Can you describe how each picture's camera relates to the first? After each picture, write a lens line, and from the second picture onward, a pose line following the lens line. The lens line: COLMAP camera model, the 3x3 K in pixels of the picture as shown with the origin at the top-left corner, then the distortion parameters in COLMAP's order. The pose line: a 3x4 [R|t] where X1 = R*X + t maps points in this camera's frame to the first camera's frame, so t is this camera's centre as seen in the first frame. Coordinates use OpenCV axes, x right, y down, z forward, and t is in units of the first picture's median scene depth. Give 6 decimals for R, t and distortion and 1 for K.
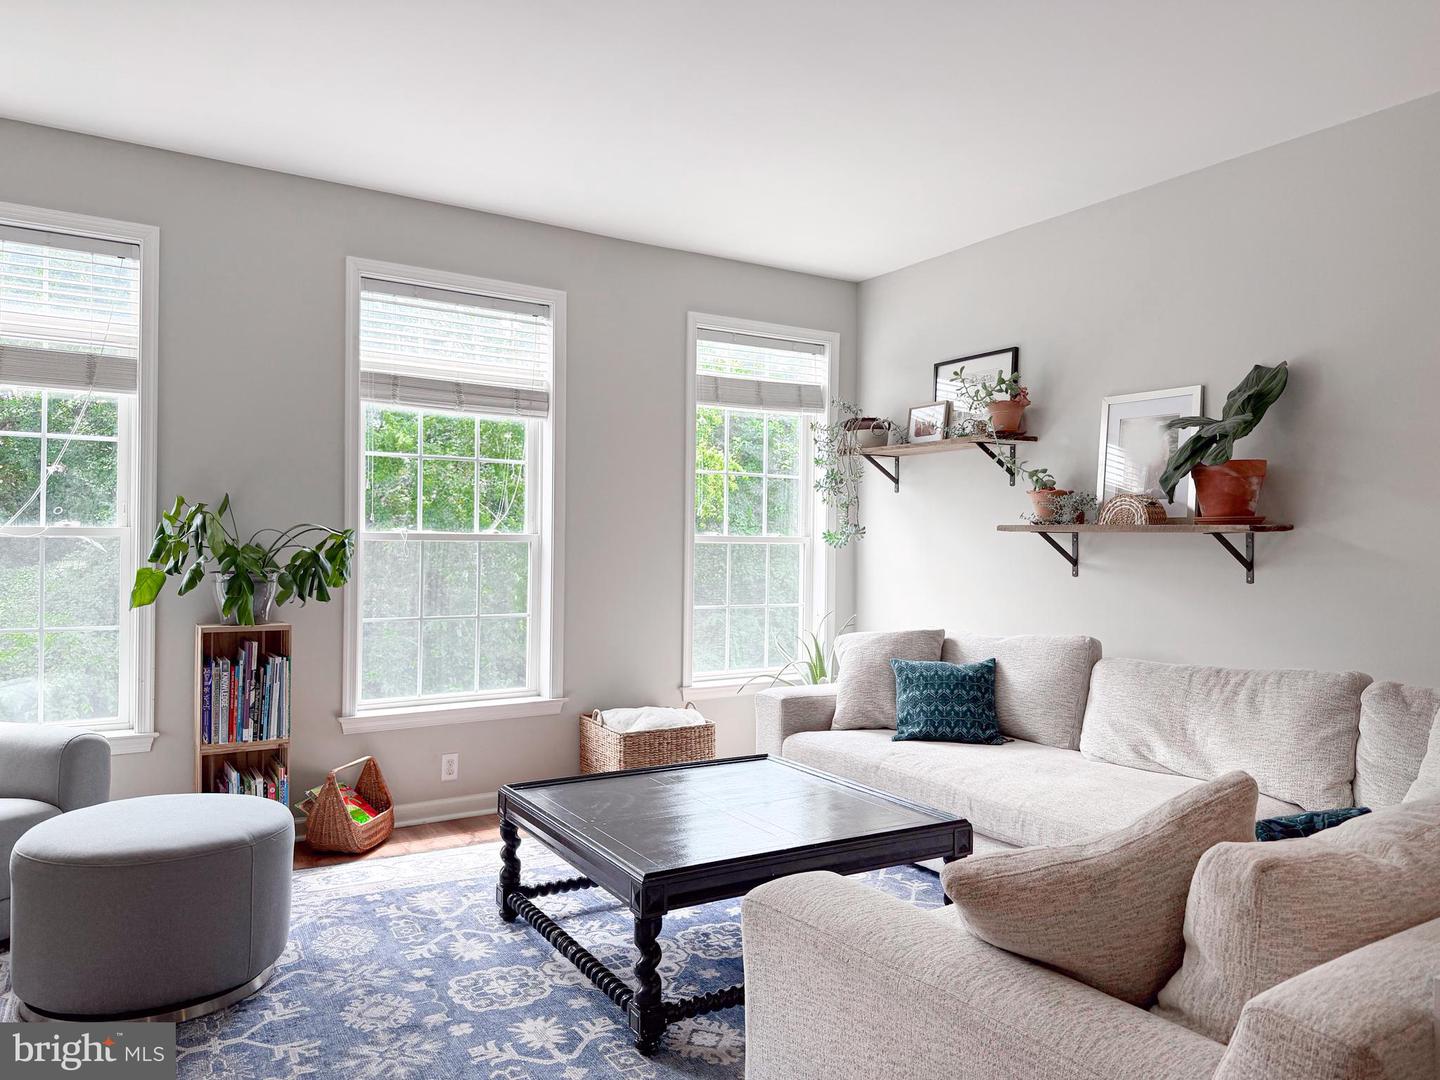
lens RADIAL K [[1020.8, 0, 736.8], [0, 1020.8, 539.0], [0, 0, 1]] dist [-0.000064, 0.000233]
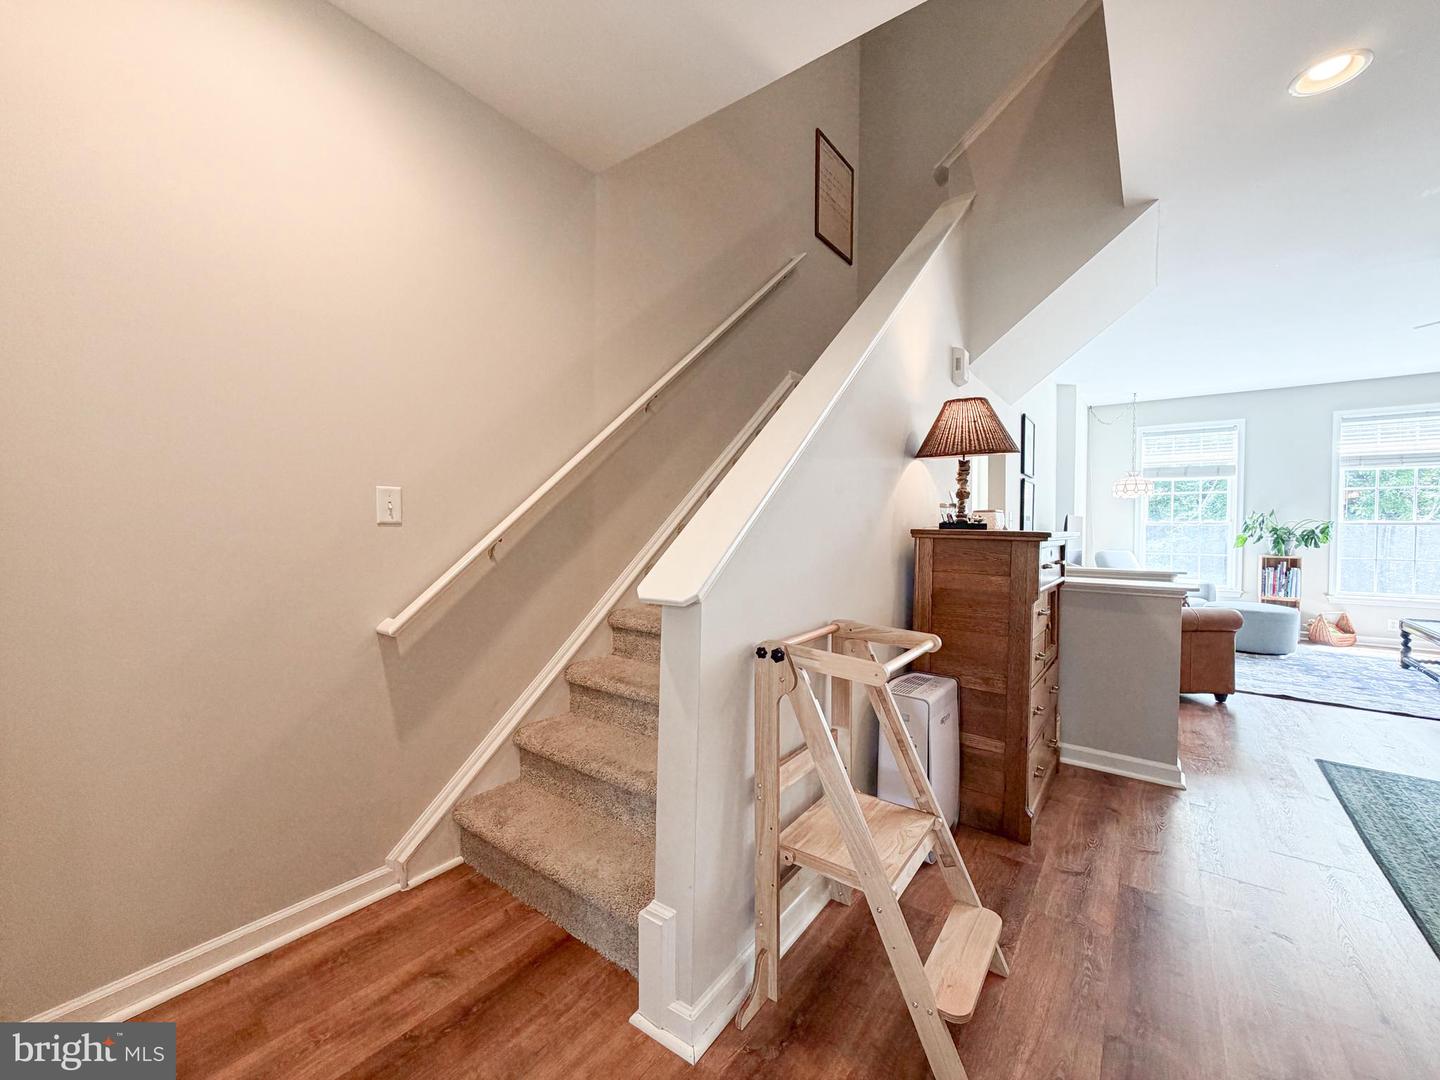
lens RADIAL K [[571.6, 0, 720.0], [0, 571.6, 540.0], [0, 0, 1]] dist [-0.001199, -0.000302]
pose [[0.345031, 0.020034, -0.938377, 0.468767], [0.011268, 0.999612, 0.025485, -0.016962], [0.938524, -0.019367, 0.344671, -1.009190]]
